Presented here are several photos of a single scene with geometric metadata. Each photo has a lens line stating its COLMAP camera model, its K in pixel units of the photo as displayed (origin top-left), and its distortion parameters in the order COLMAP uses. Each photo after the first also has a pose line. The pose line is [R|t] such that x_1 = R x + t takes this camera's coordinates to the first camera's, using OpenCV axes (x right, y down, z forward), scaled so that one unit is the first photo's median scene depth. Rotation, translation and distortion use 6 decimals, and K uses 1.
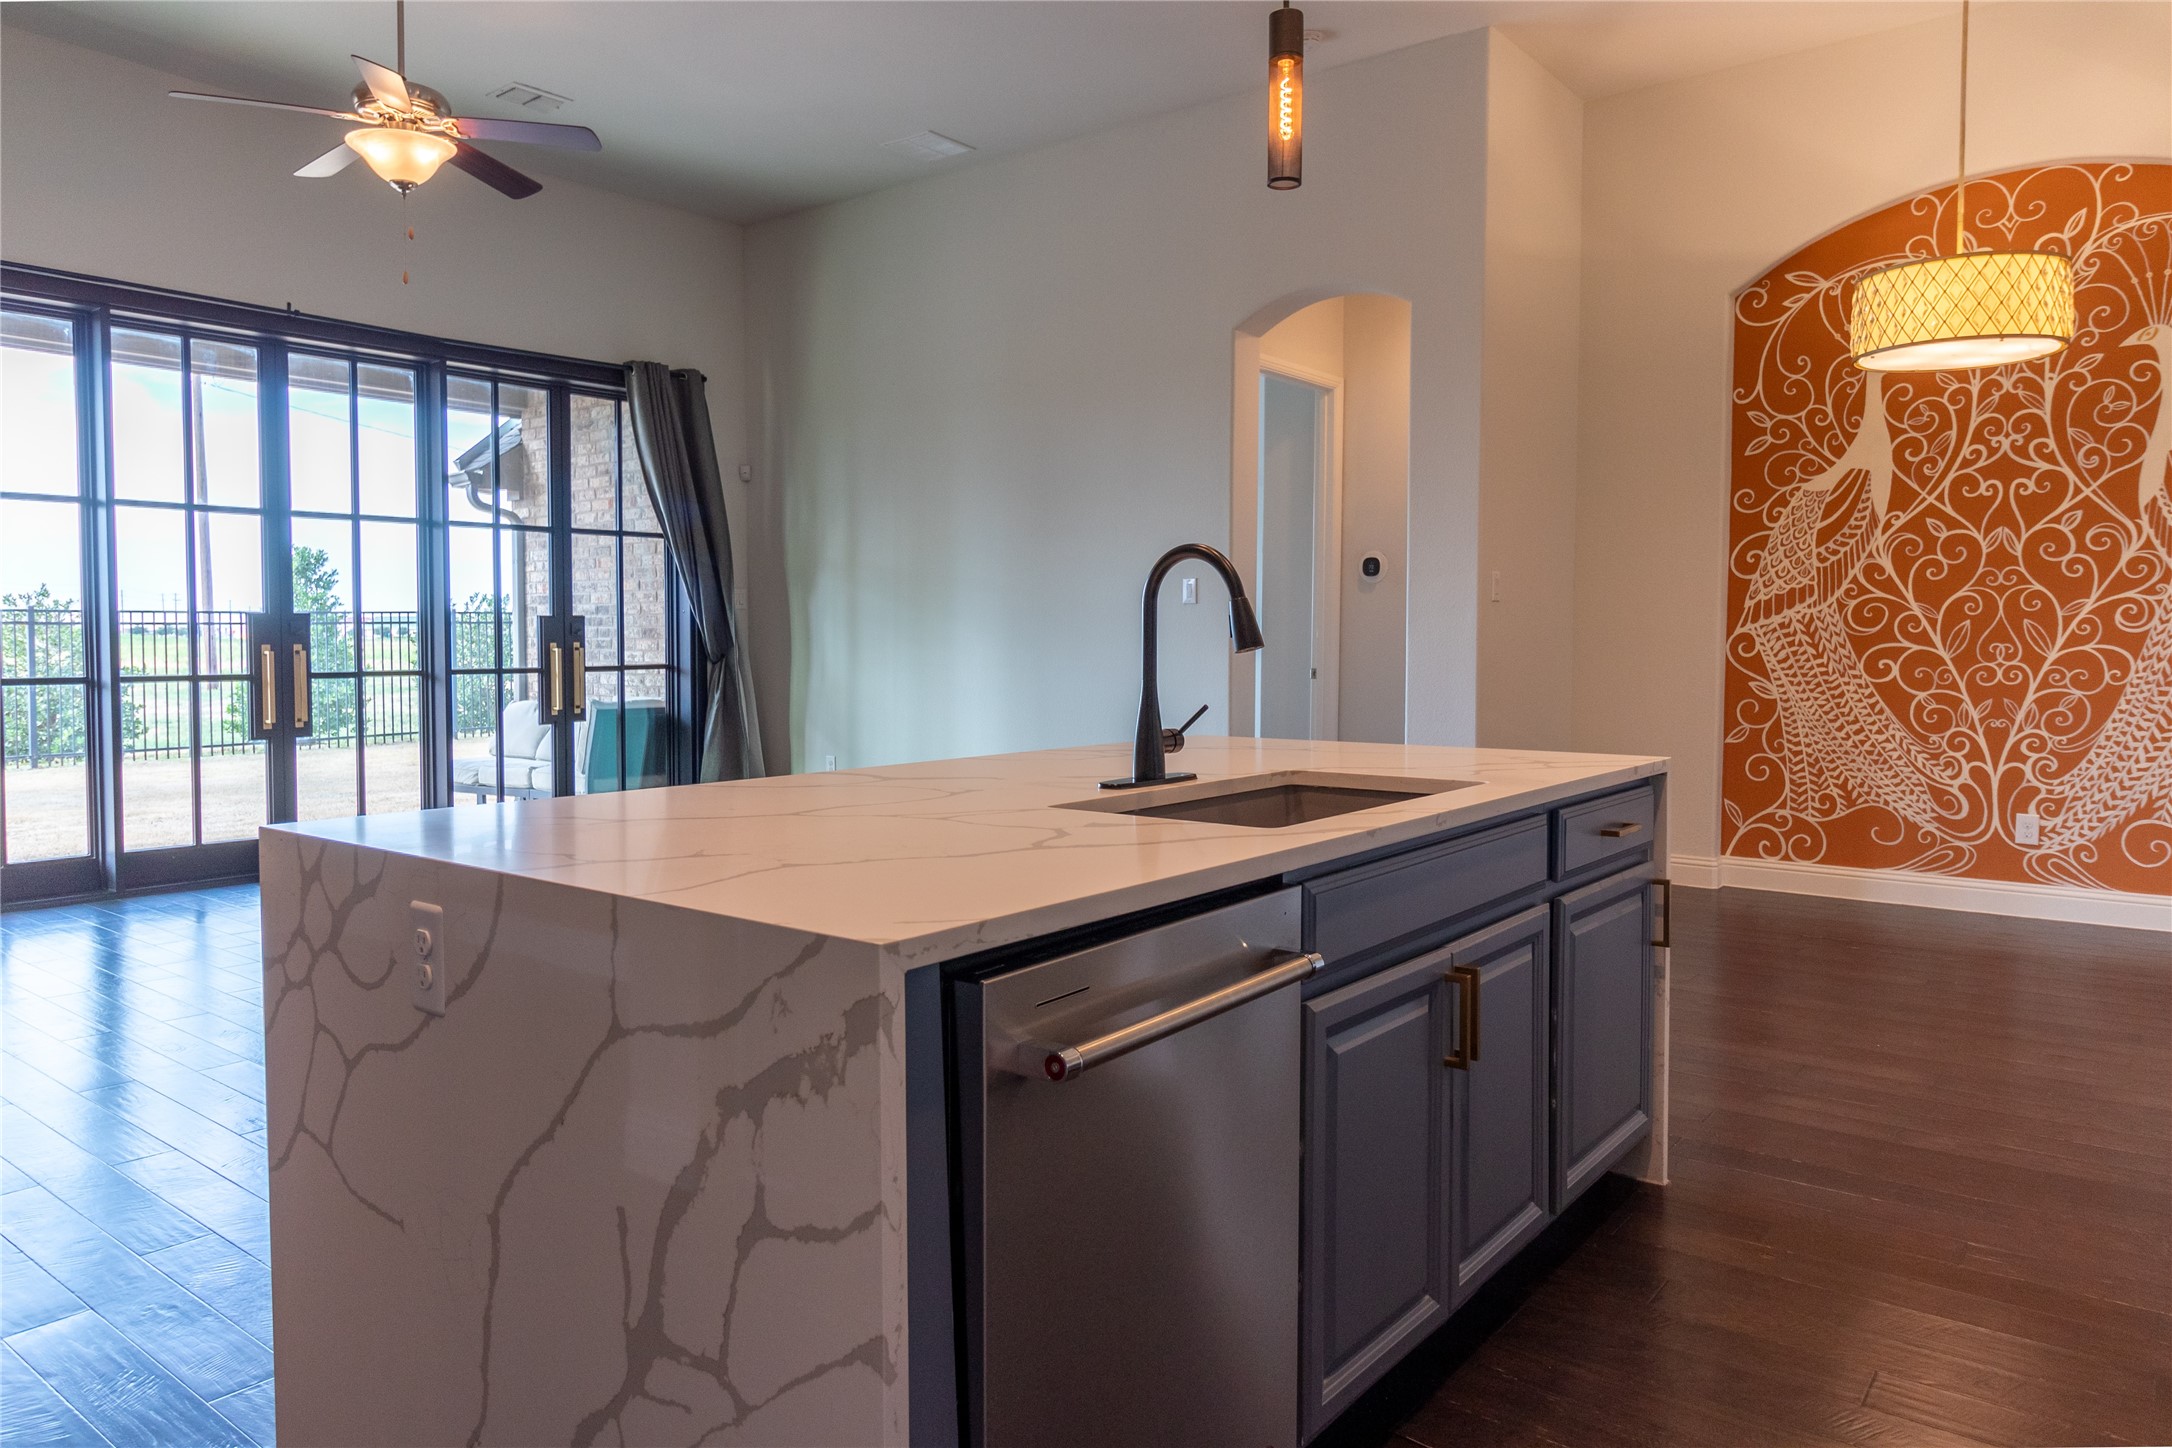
lens RADIAL K [[1414.6, 0, 1094.9], [0, 1414.6, 695.0], [0, 0, 1]] dist [-0.000842, 0.004363]
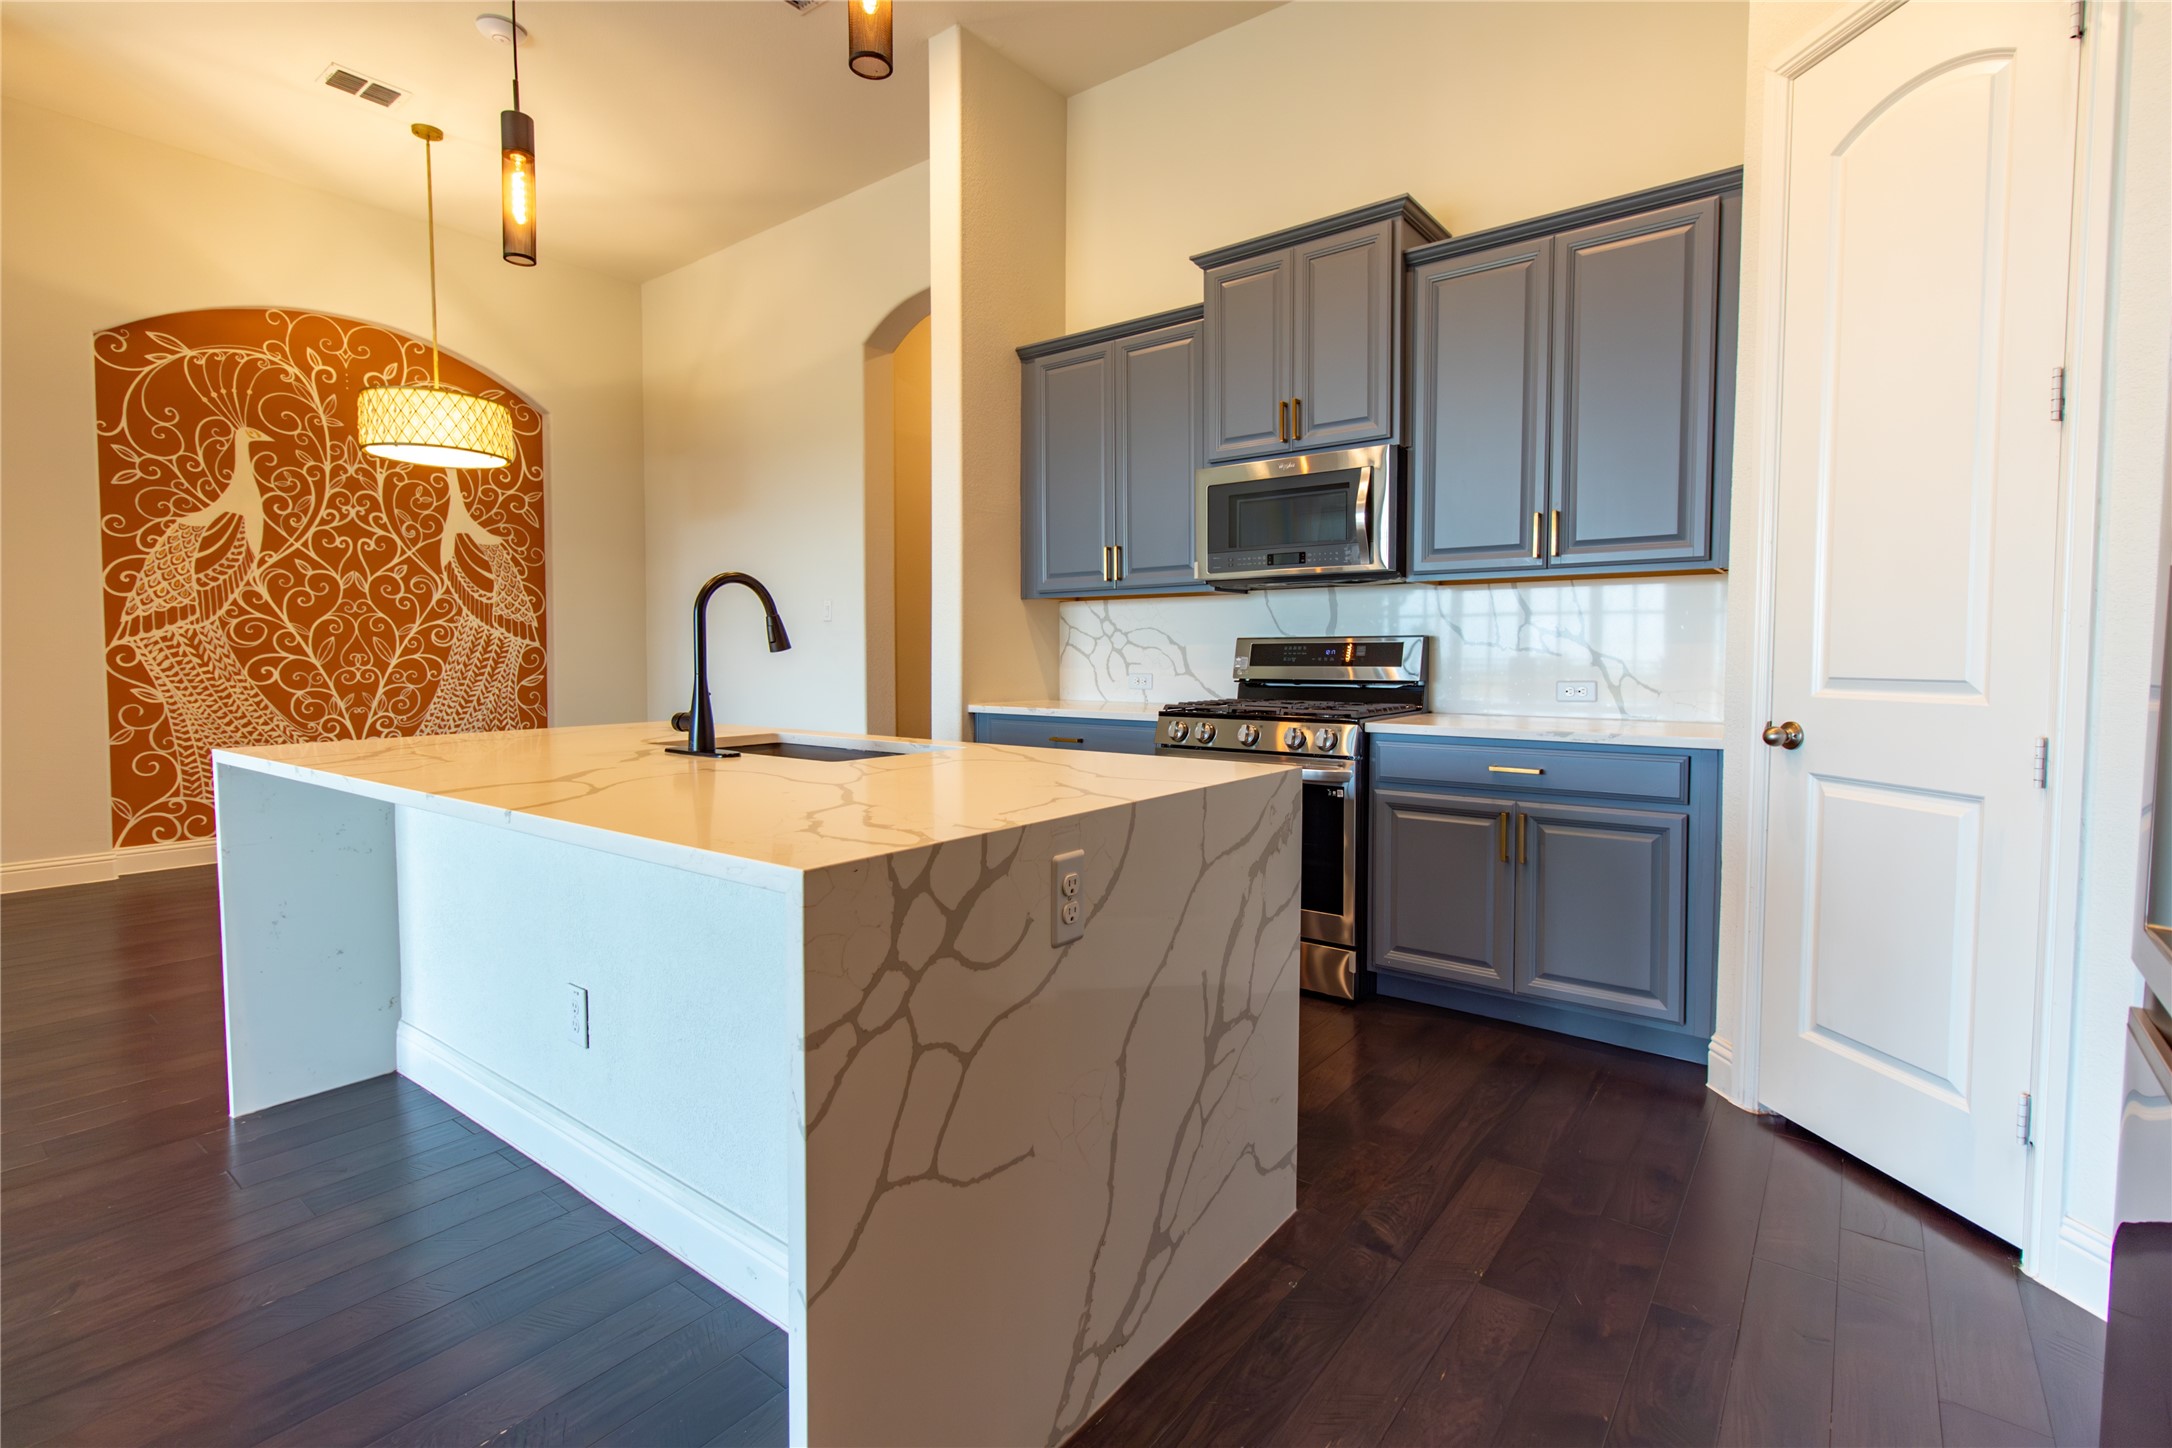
lens RADIAL K [[1004.9, 0, 1086.3], [0, 1004.9, 710.9], [0, 0, 1]] dist [0.000773, 0.000966]
pose [[-0.004030, -0.057002, 0.998366, -0.381266], [0.042278, 0.997472, 0.057121, -0.006201], [-0.999098, 0.042439, -0.001610, 0.283077]]
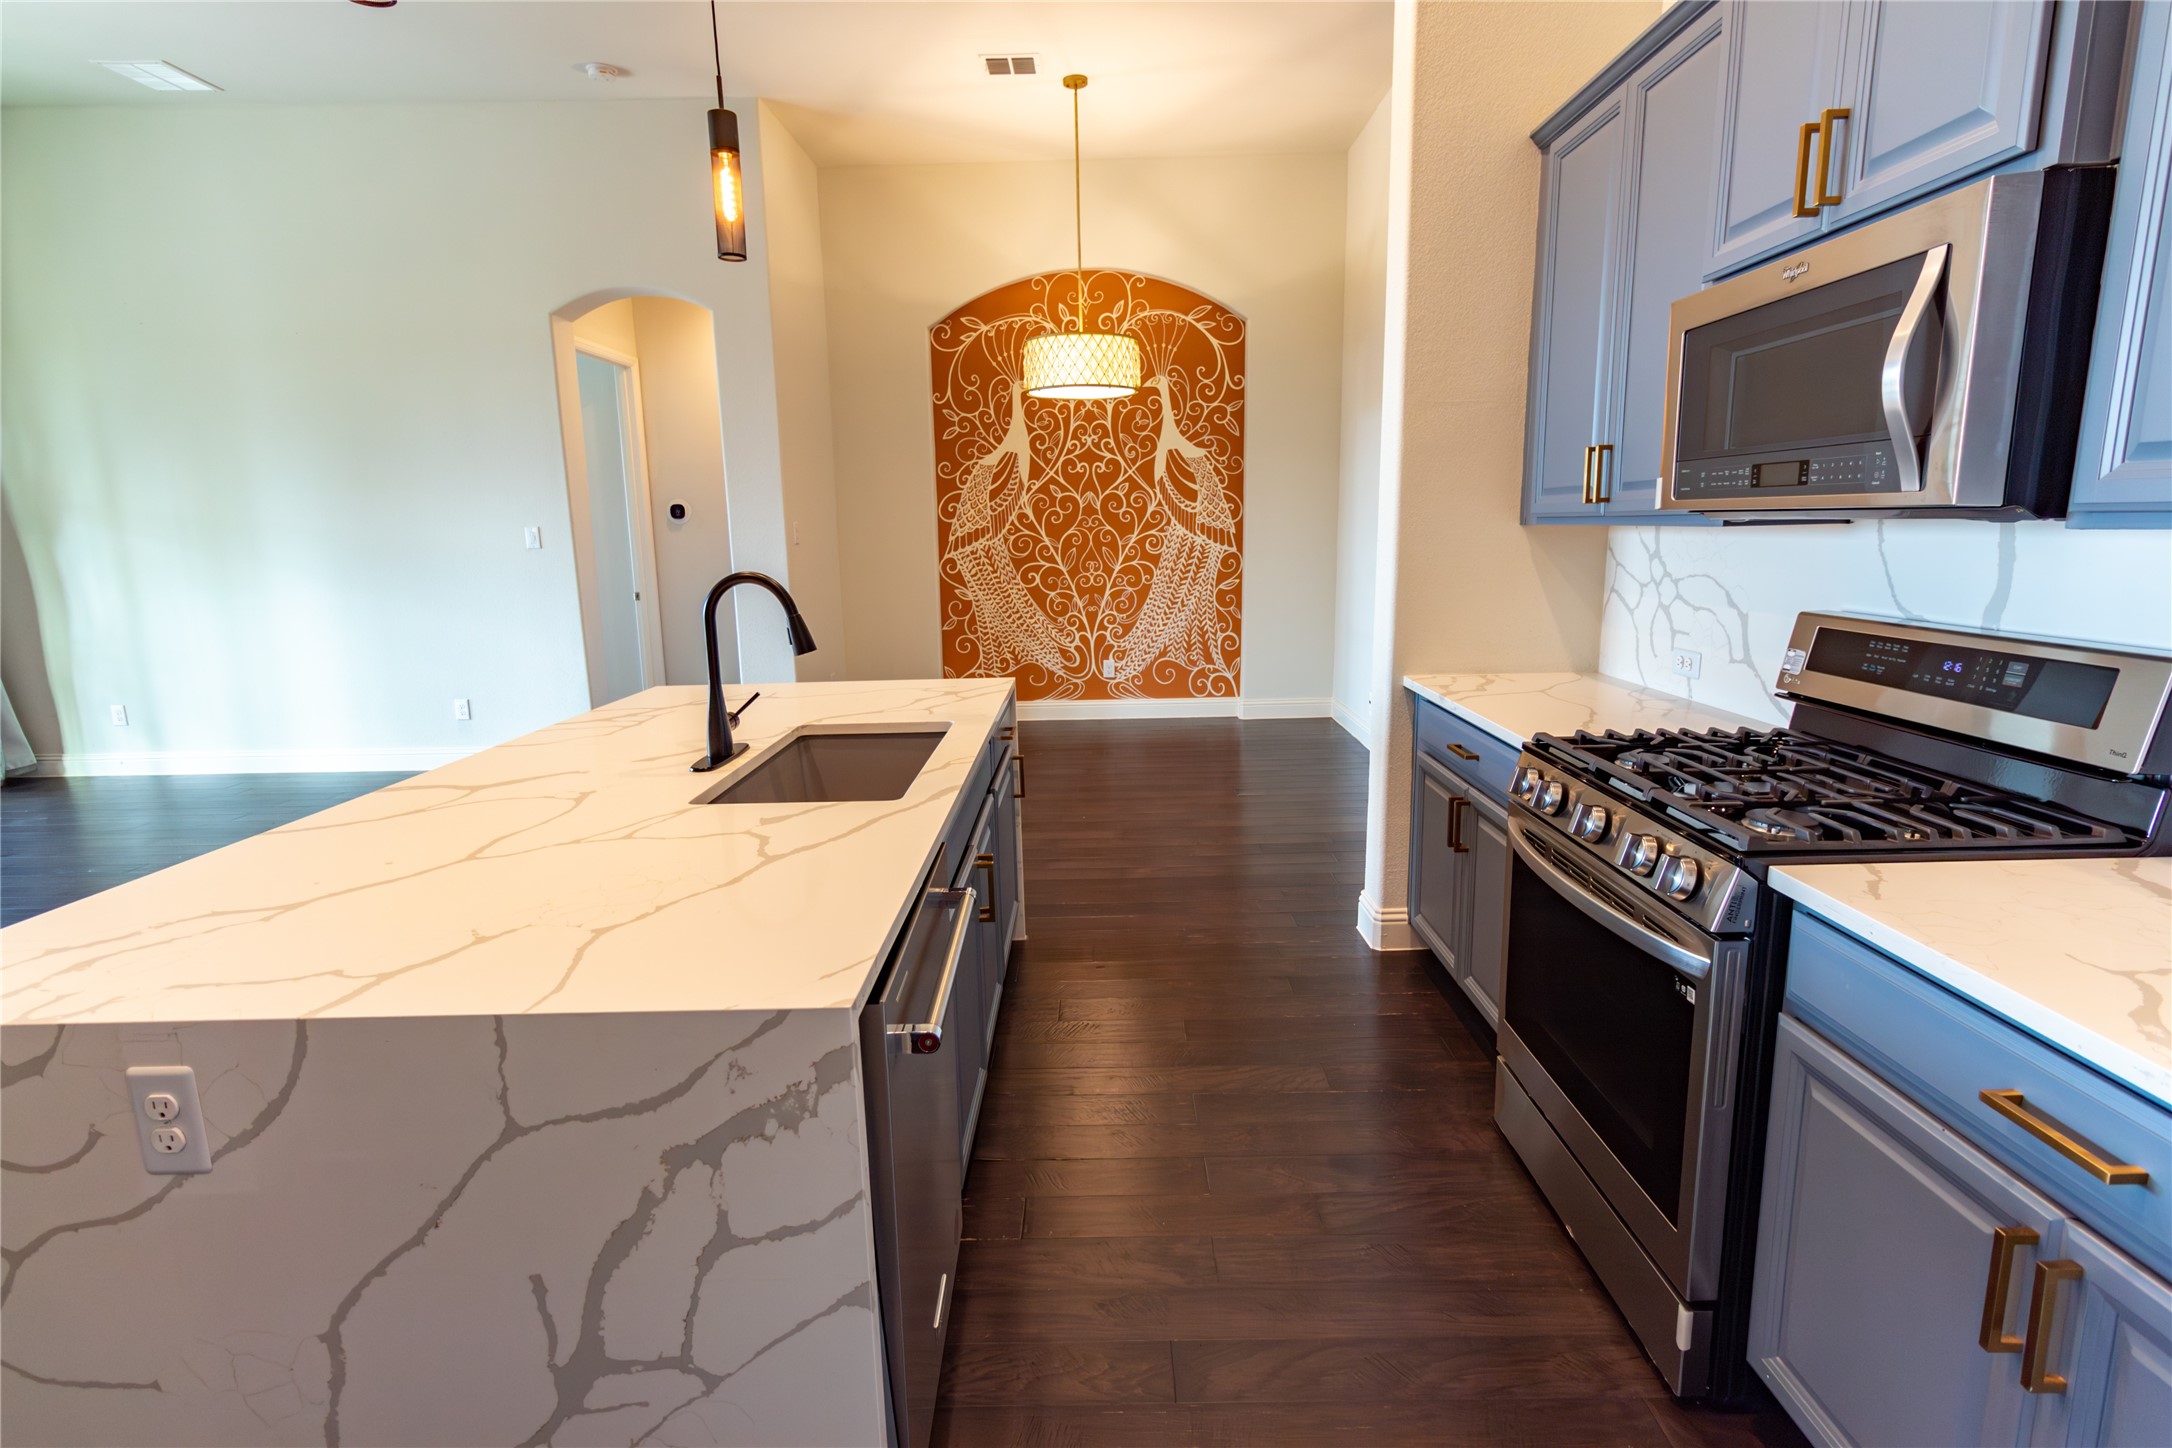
lens RADIAL K [[1004.9, 0, 1093.9], [0, 1004.9, 705.5], [0, 0, 1]] dist [0.000773, 0.000966]
pose [[0.791798, -0.126208, 0.597602, -0.101124], [0.045722, 0.987921, 0.148061, -0.045322], [-0.609070, -0.089911, 0.788004, 0.035954]]
